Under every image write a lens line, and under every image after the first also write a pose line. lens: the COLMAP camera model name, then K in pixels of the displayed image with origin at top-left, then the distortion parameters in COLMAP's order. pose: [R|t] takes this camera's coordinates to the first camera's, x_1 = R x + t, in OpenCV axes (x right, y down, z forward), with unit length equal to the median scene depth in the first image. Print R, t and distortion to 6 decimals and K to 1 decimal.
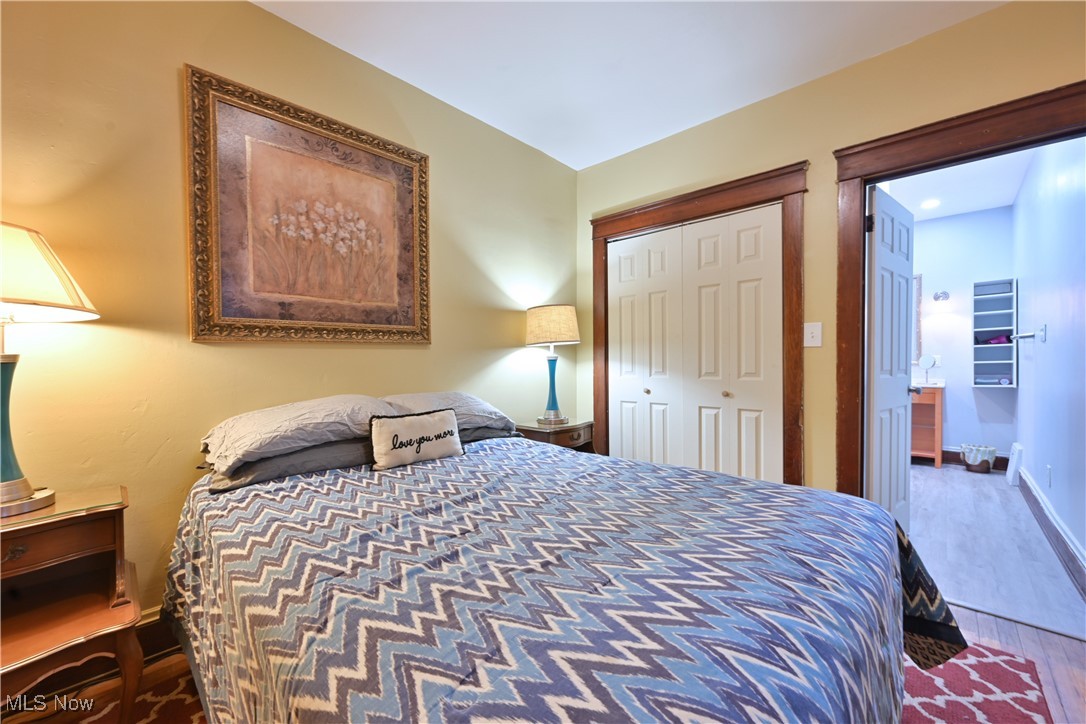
lens RADIAL K [[427.6, 0, 540.1], [0, 427.6, 362.6], [0, 0, 1]] dist [-0.001732, -0.001105]
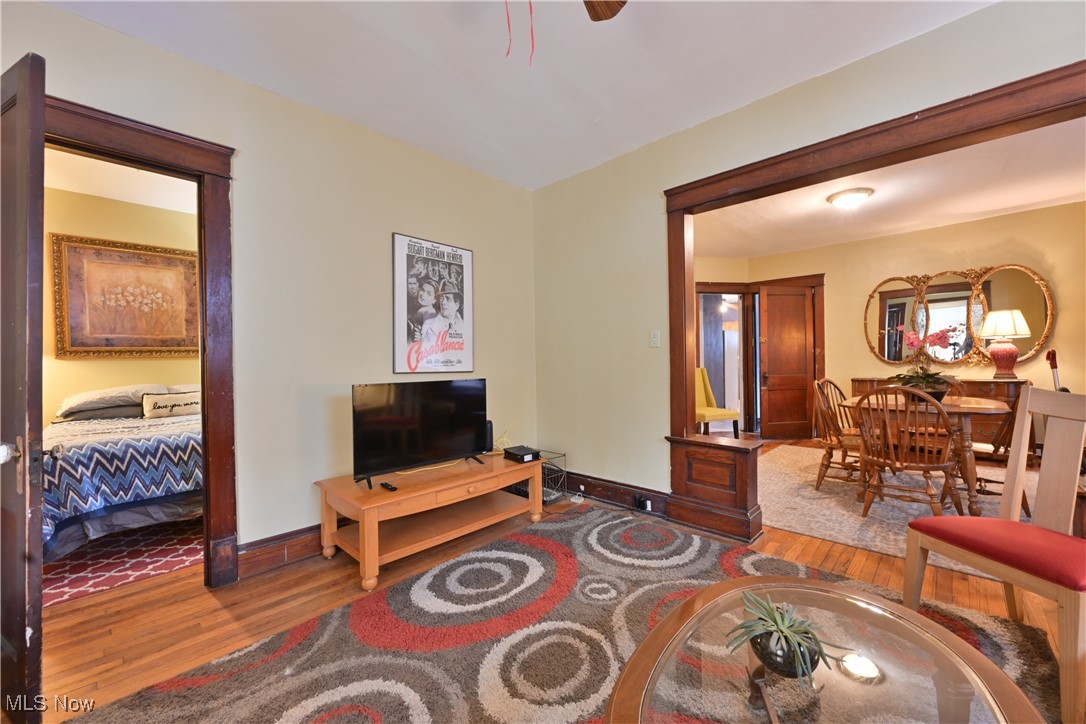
lens RADIAL K [[427.6, 0, 543.1], [0, 427.6, 362.3], [0, 0, 1]] dist [-0.001732, -0.001105]
pose [[0.999983, -0.005250, 0.002611, 1.374267], [0.005239, 0.999977, 0.004362, -0.024136], [-0.002634, -0.004349, 0.999987, -0.969342]]
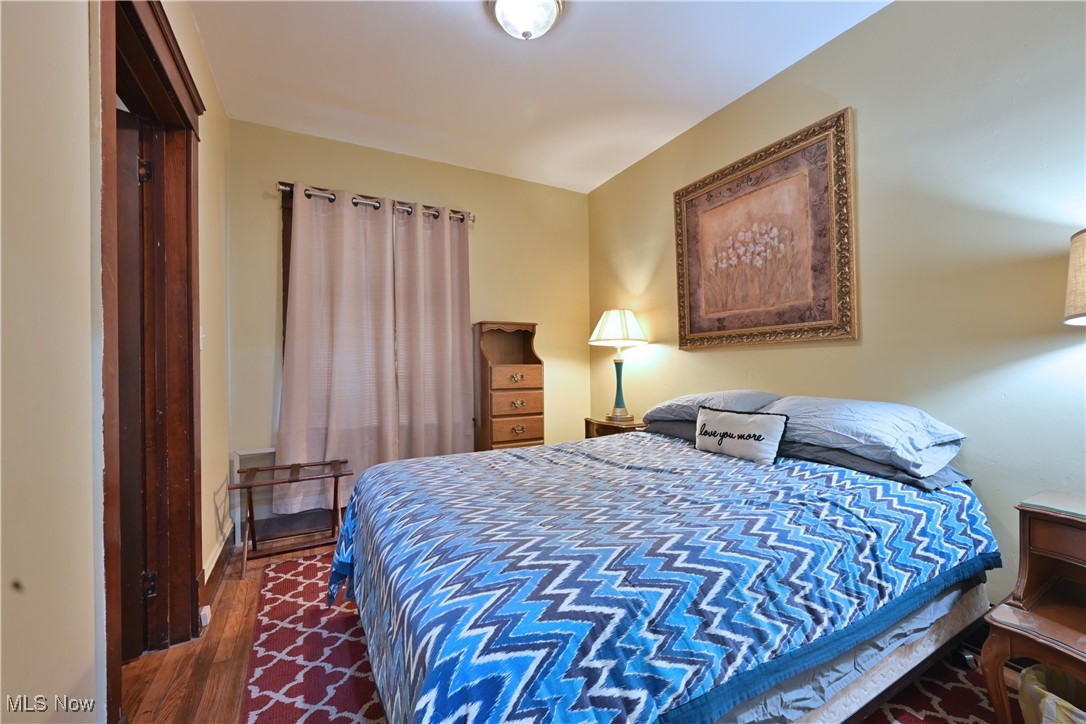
lens RADIAL K [[427.6, 0, 539.5], [0, 427.6, 360.9], [0, 0, 1]] dist [-0.001732, -0.001105]
pose [[-0.313735, 0.004385, -0.949500, 0.827626], [0.010887, 0.999940, 0.001021, -0.011290], [0.949448, -0.010017, -0.313764, 0.827491]]
